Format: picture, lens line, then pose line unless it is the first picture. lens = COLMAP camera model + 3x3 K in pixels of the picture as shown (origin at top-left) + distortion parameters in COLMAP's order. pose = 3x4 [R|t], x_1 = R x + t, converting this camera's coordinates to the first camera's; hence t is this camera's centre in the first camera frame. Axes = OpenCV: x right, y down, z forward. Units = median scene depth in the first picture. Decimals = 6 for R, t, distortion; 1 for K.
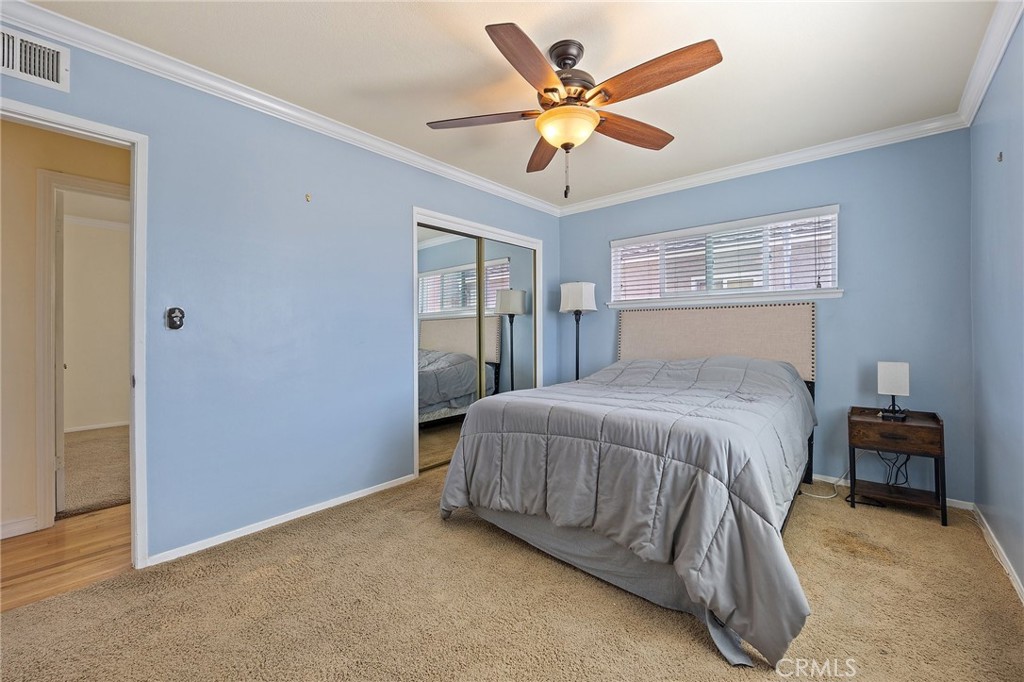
lens RADIAL K [[408.9, 0, 508.2], [0, 408.9, 326.4], [0, 0, 1]] dist [-0.001241, -0.000540]
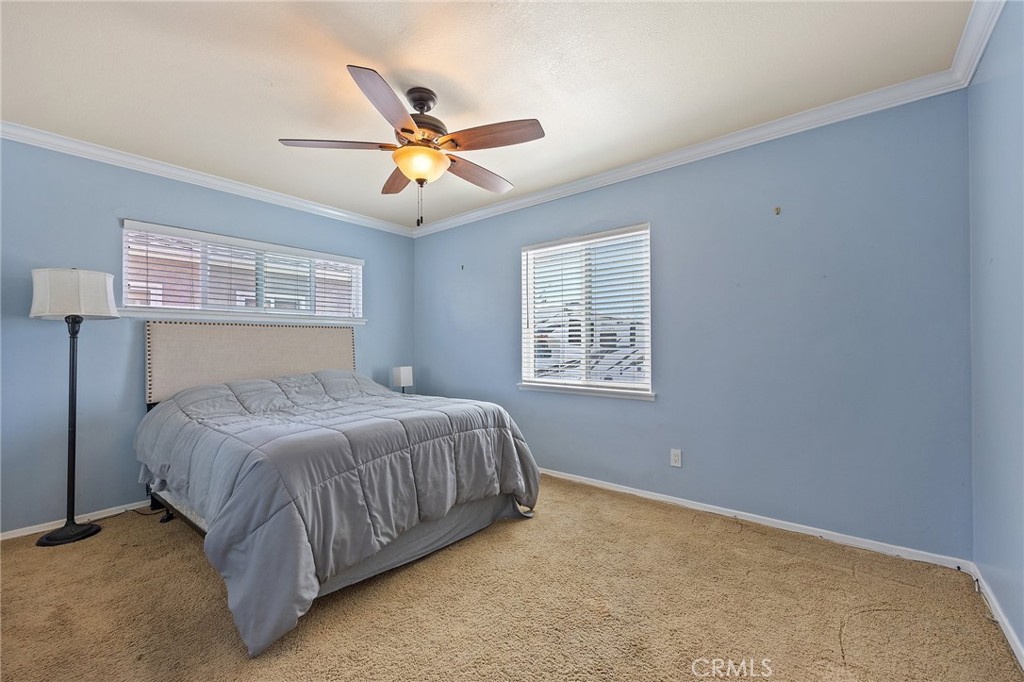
lens RADIAL K [[408.9, 0, 513.1], [0, 408.9, 346.3], [0, 0, 1]] dist [-0.001241, -0.000540]
pose [[-0.007792, 0.006973, 0.999945, -0.503493], [-0.002084, 0.999973, -0.006989, 0.010205], [-0.999967, -0.002139, -0.007777, 0.404056]]
